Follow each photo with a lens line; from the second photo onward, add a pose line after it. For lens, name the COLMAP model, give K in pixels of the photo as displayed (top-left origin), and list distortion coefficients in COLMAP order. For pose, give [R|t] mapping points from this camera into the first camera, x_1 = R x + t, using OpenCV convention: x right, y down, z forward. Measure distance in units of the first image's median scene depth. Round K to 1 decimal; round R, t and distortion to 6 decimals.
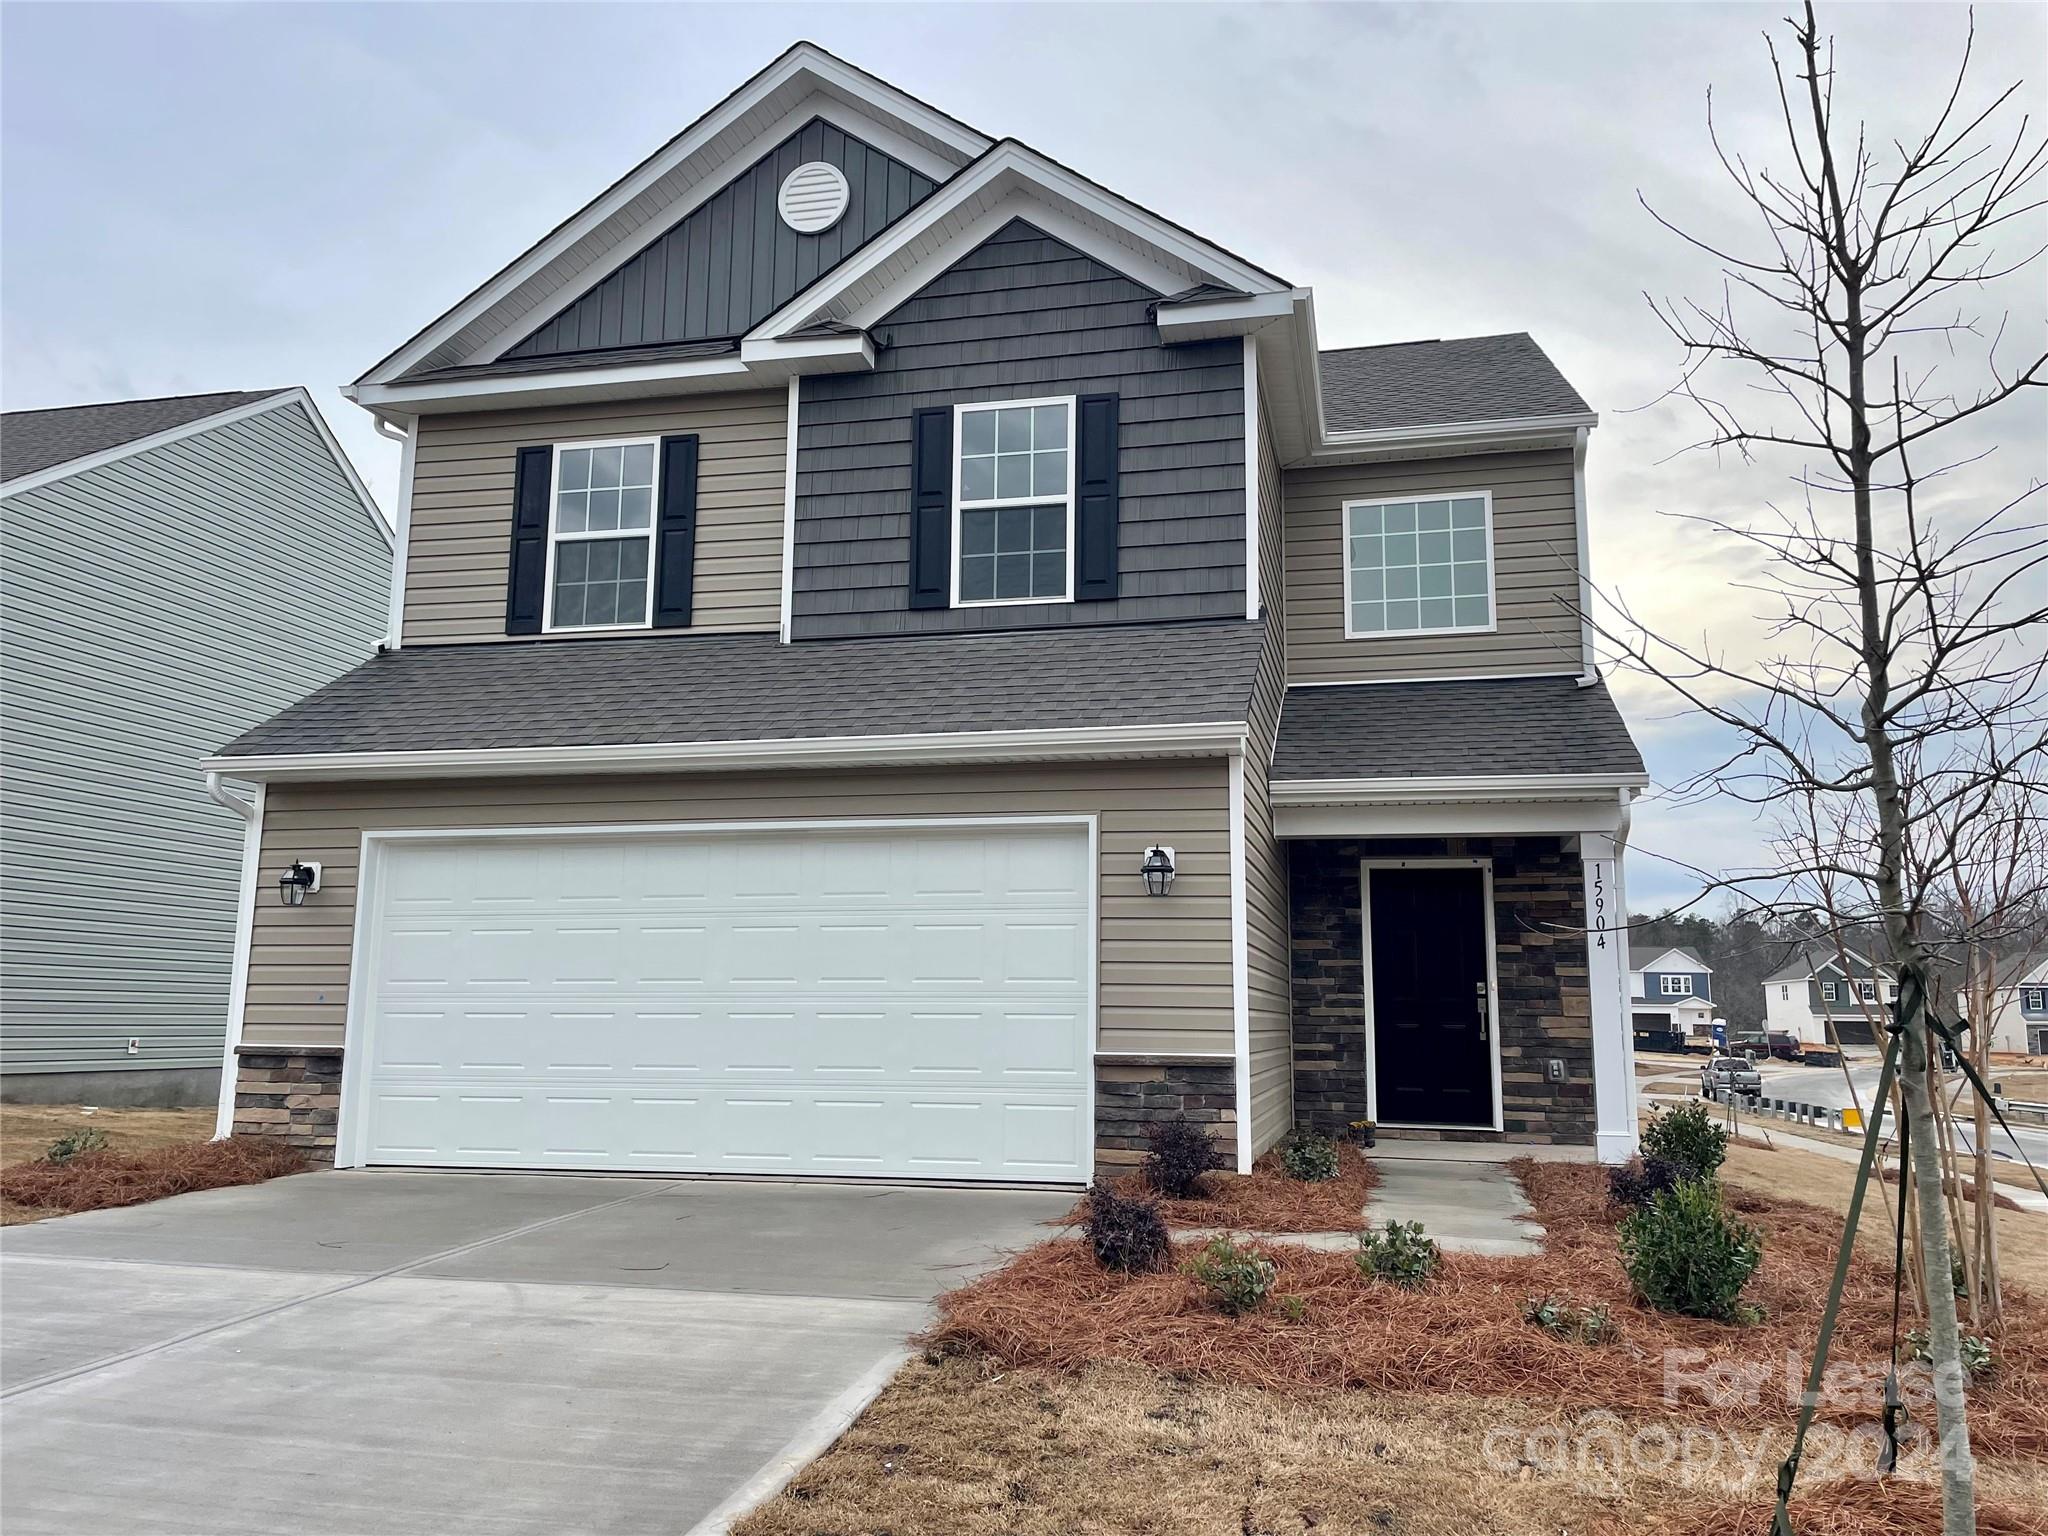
lens RADIAL K [[1543.0, 0, 1024.0], [0, 1543.0, 768.0], [0, 0, 1]] dist [0.101346, -0.145177]
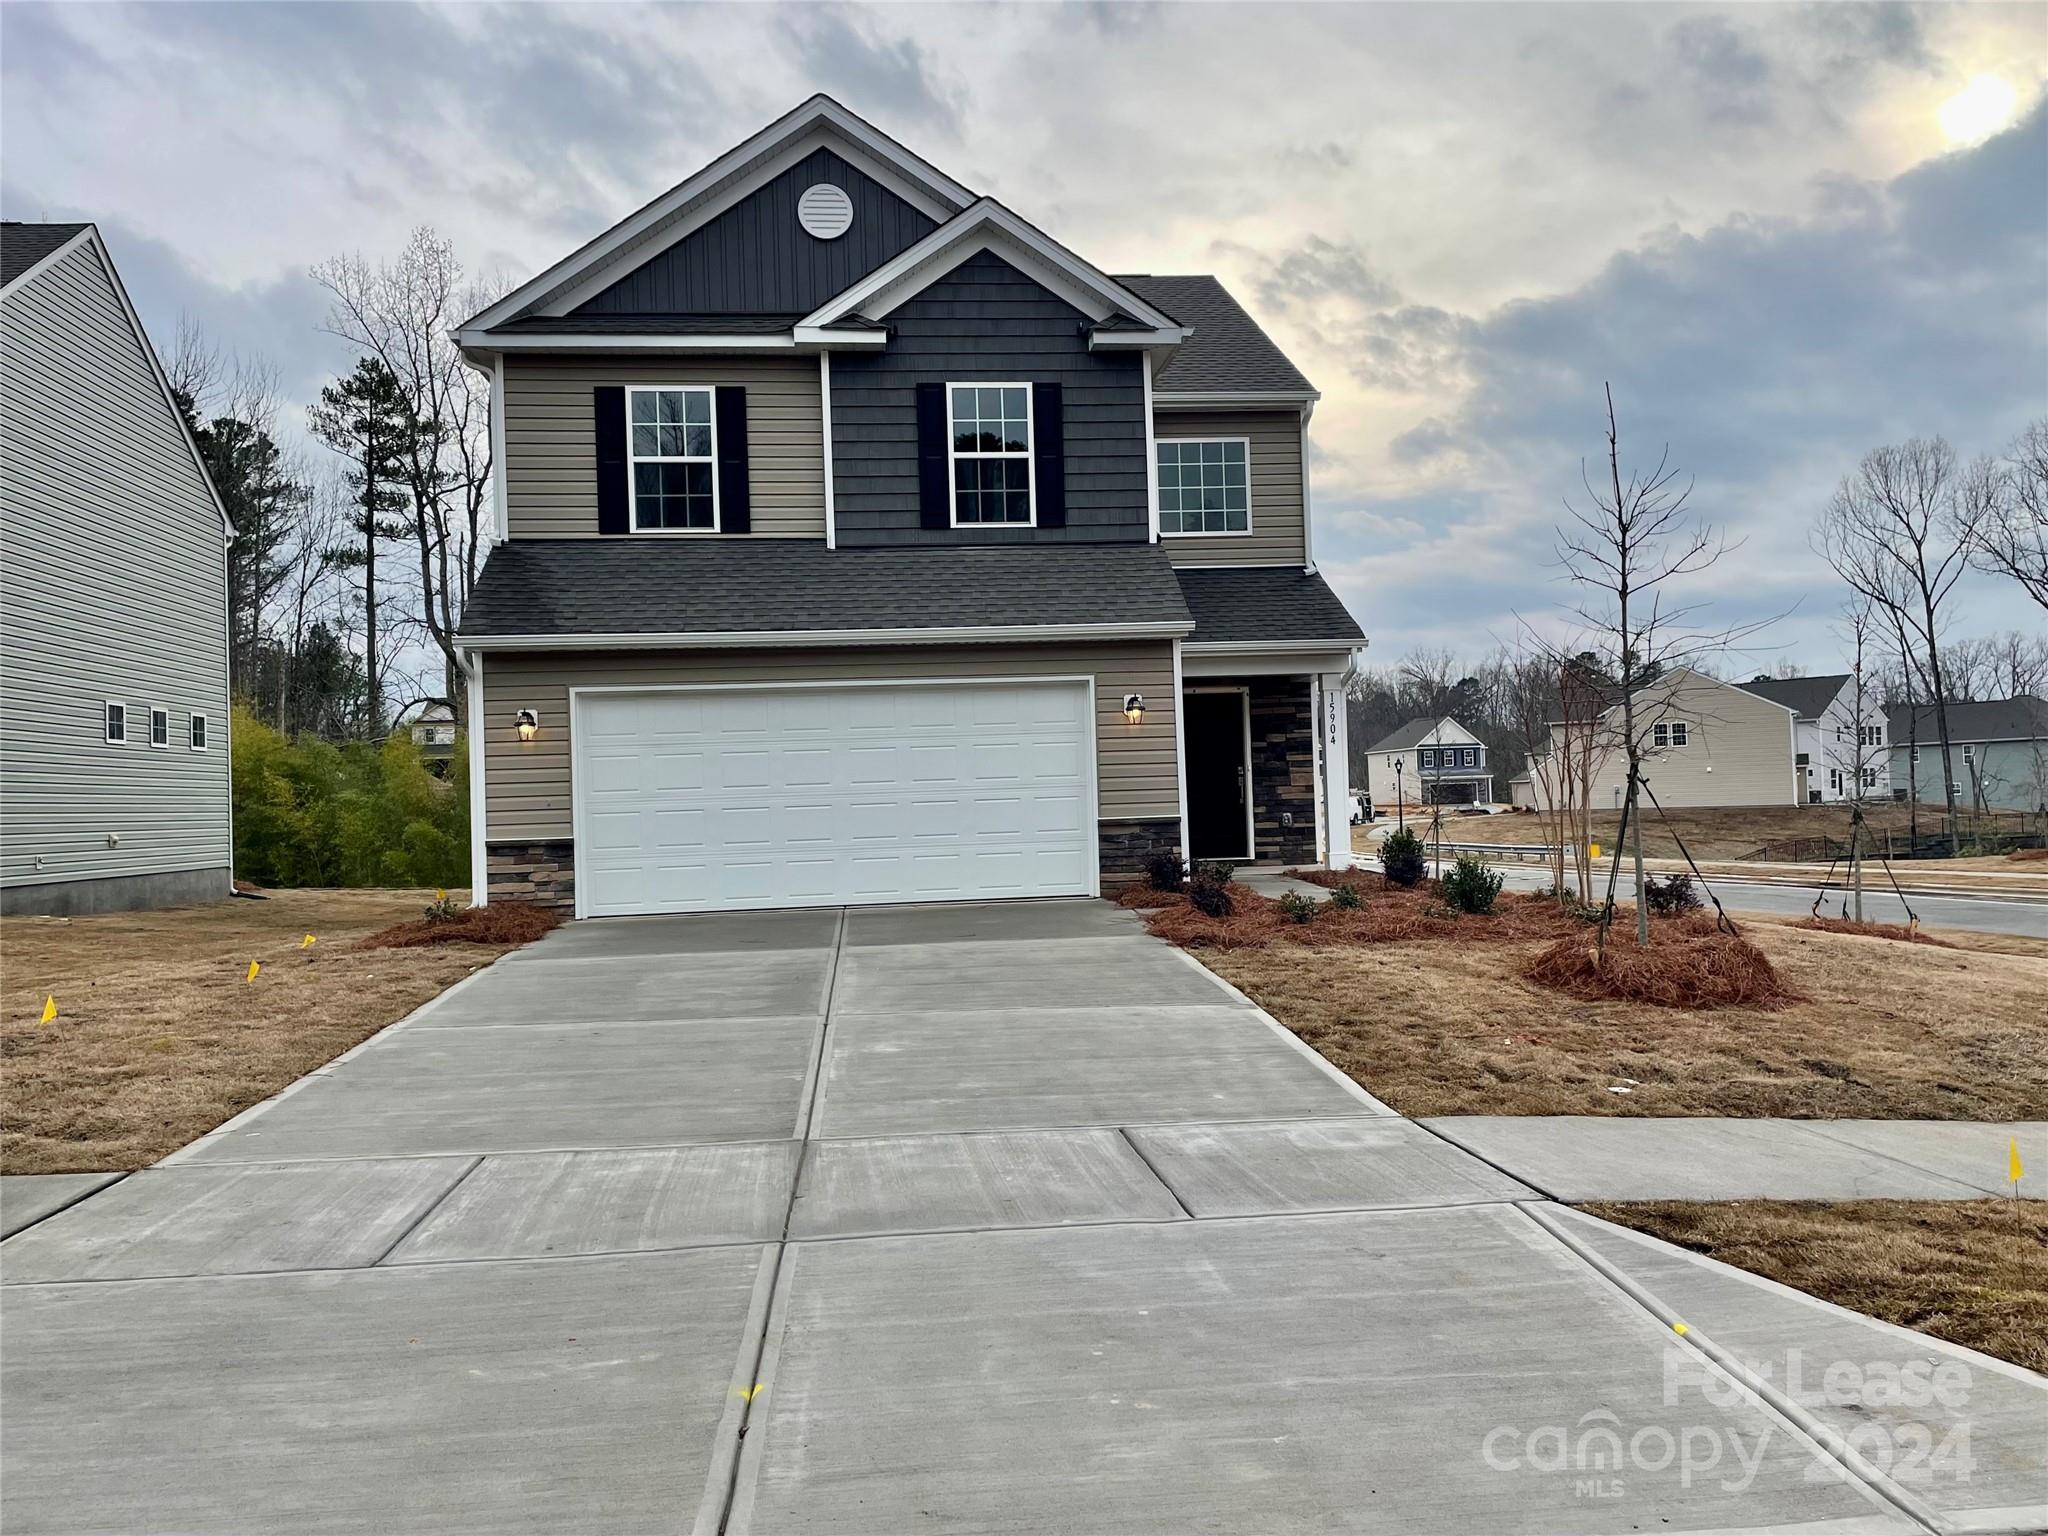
lens RADIAL K [[1626.2, 0, 1024.0], [0, 1626.2, 768.0], [0, 0, 1]] dist [0.123343, -0.181349]
pose [[0.944462, -0.034243, 0.326832, -0.483107], [-0.010956, 0.990722, 0.135460, -0.085787], [-0.328438, -0.131518, 0.935324, -0.489174]]
